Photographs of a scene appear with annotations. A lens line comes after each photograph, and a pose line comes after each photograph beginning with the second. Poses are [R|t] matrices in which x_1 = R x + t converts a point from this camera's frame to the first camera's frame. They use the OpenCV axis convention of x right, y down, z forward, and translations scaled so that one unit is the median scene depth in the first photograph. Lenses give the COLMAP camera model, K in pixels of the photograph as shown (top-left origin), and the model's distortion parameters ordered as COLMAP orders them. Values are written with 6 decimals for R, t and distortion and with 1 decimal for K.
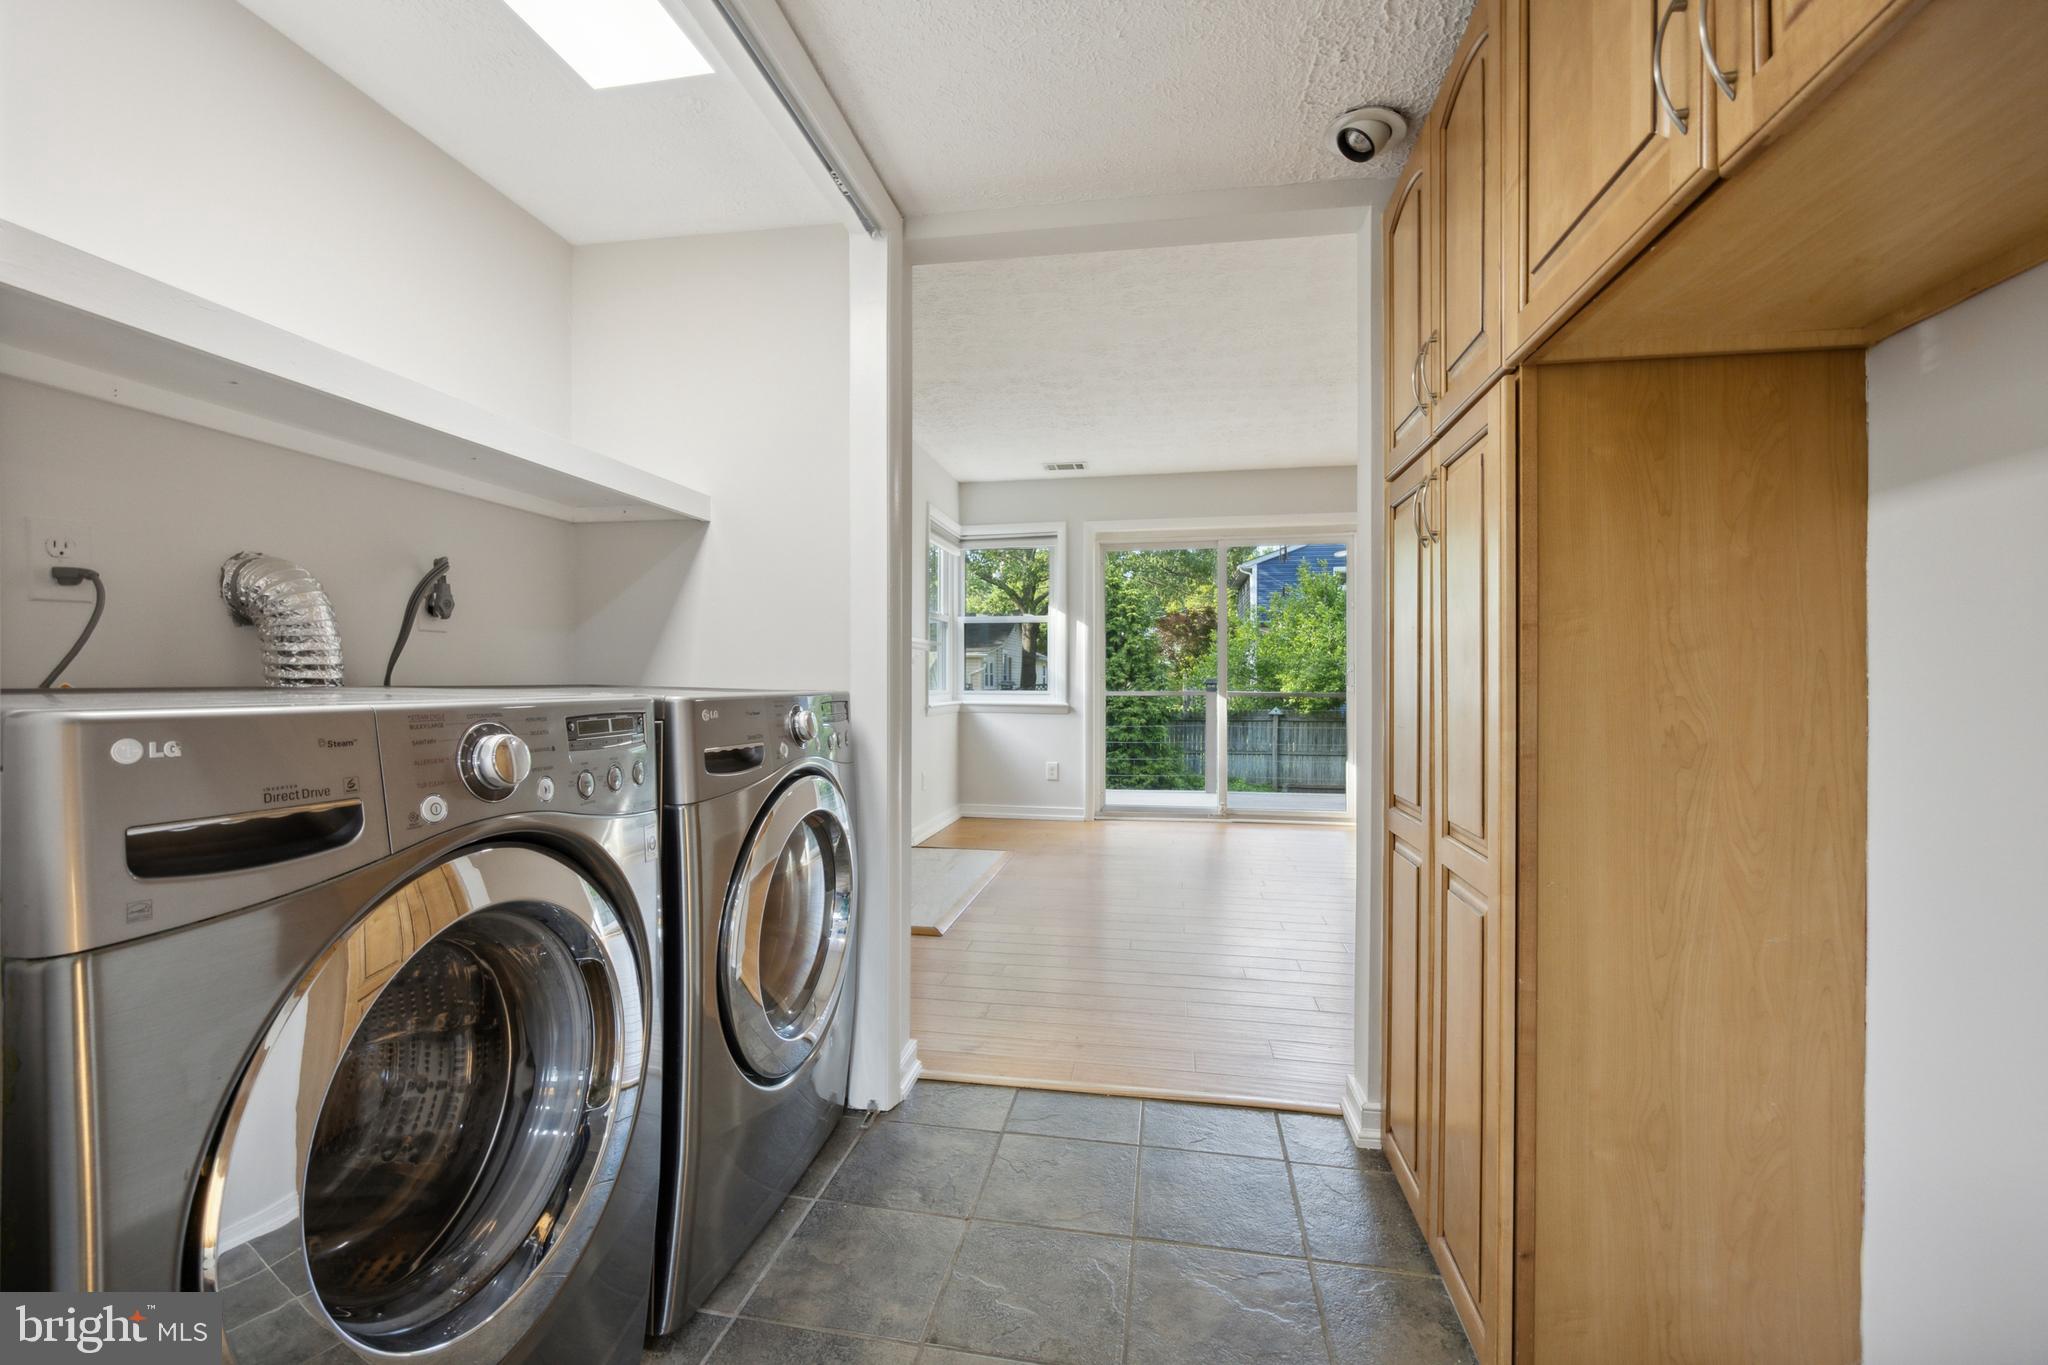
lens RADIAL K [[837.1, 0, 1018.7], [0, 837.1, 684.7], [0, 0, 1]] dist [0.000348, 0.000074]
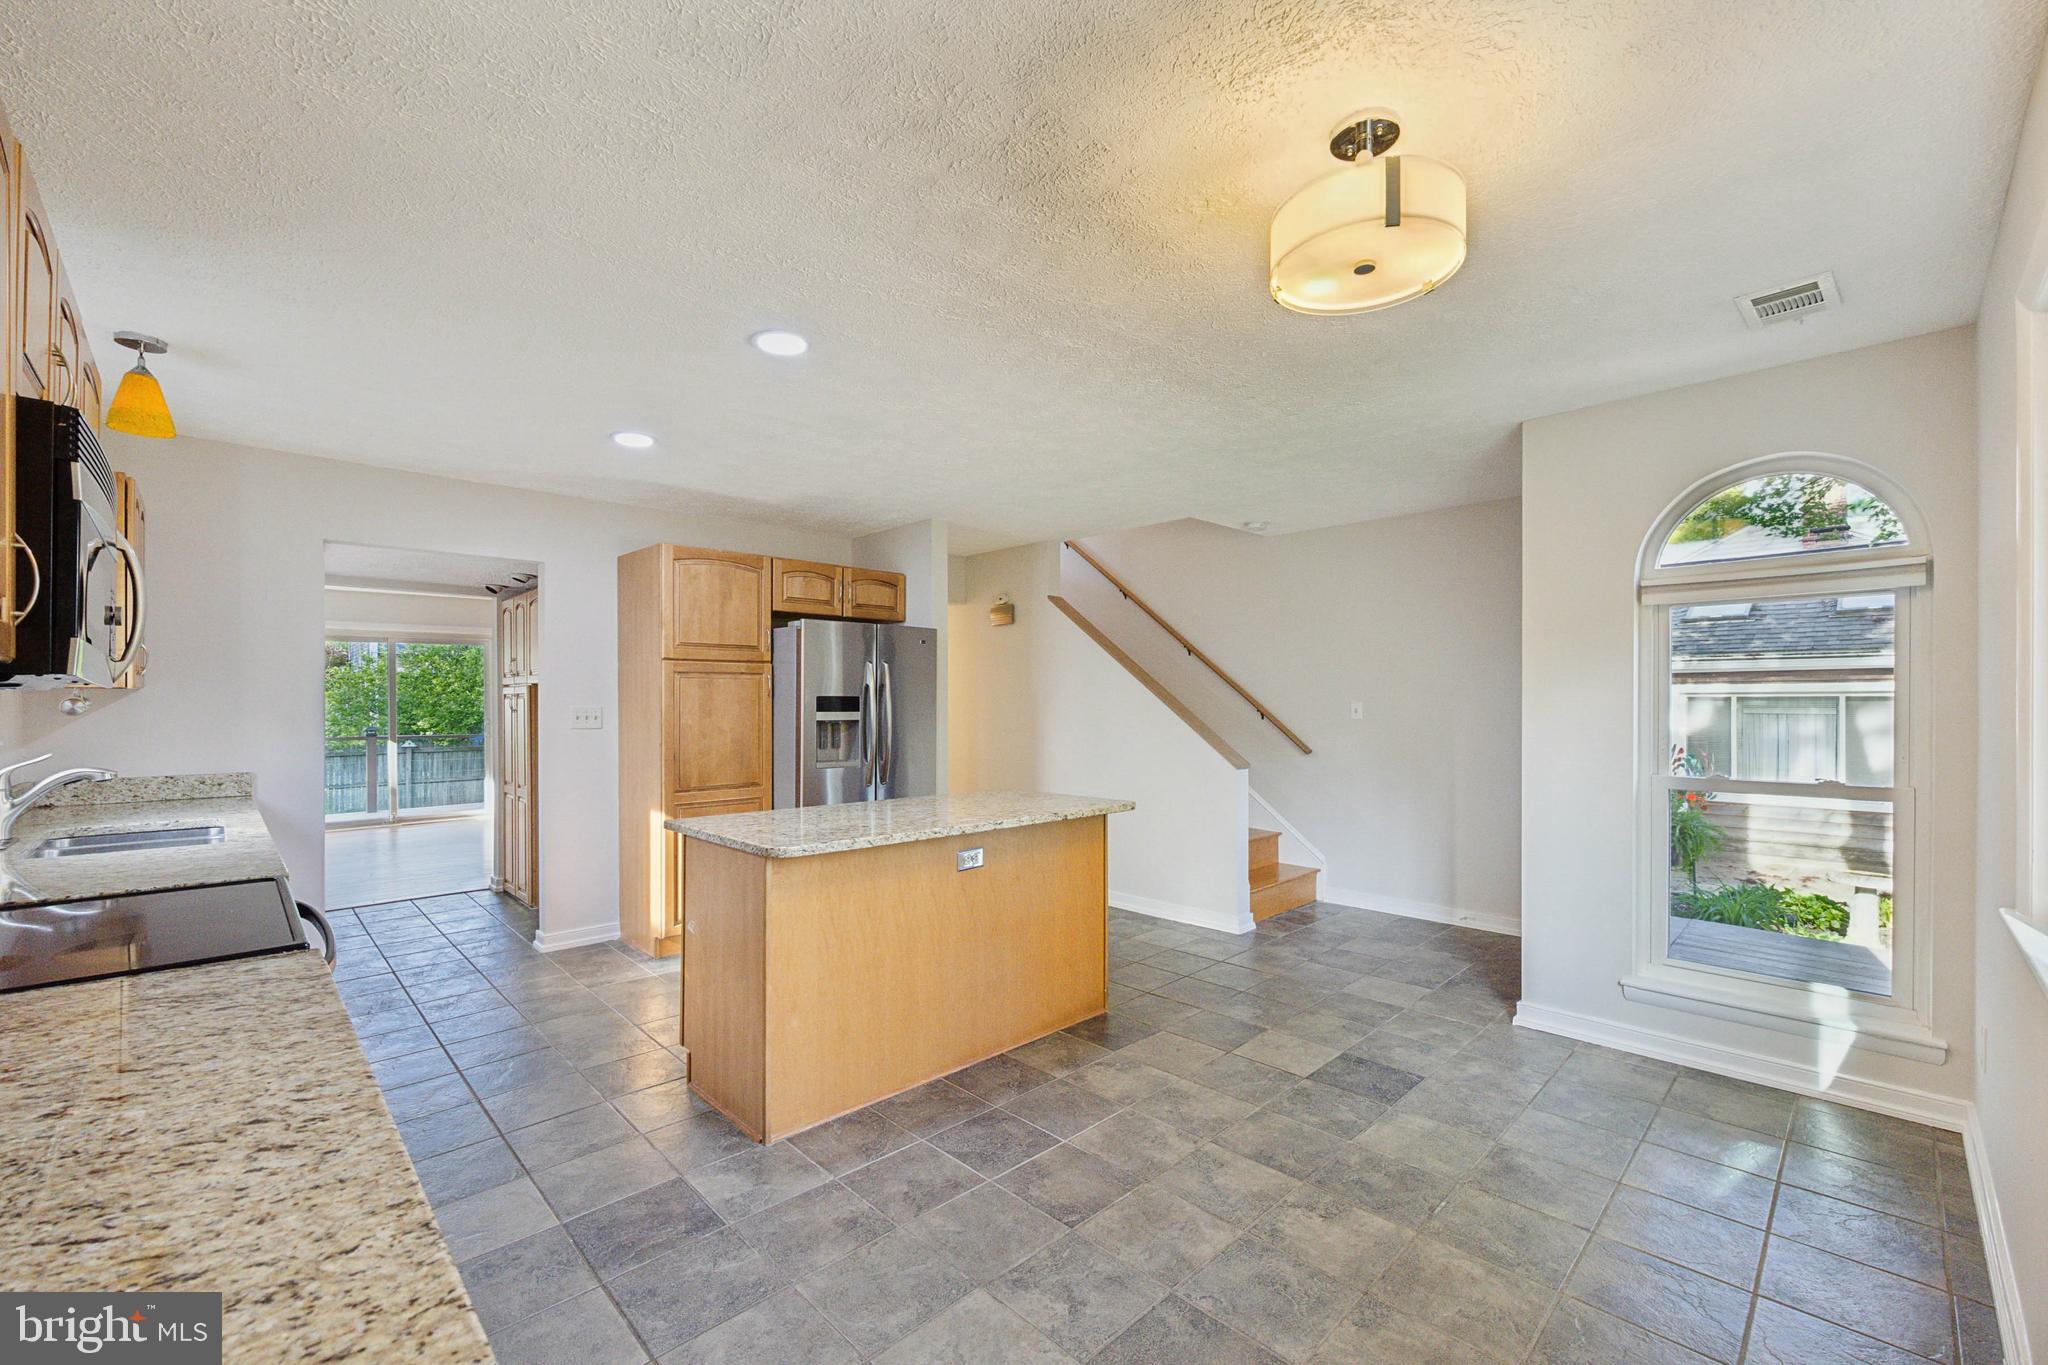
lens RADIAL K [[836.3, 0, 1014.1], [0, 836.3, 702.3], [0, 0, 1]] dist [-0.001196, -0.000158]
pose [[0.589519, -0.007452, 0.807720, -0.309320], [0.008255, 0.999961, 0.003201, -0.051619], [-0.807712, 0.004780, 0.589558, -0.771241]]
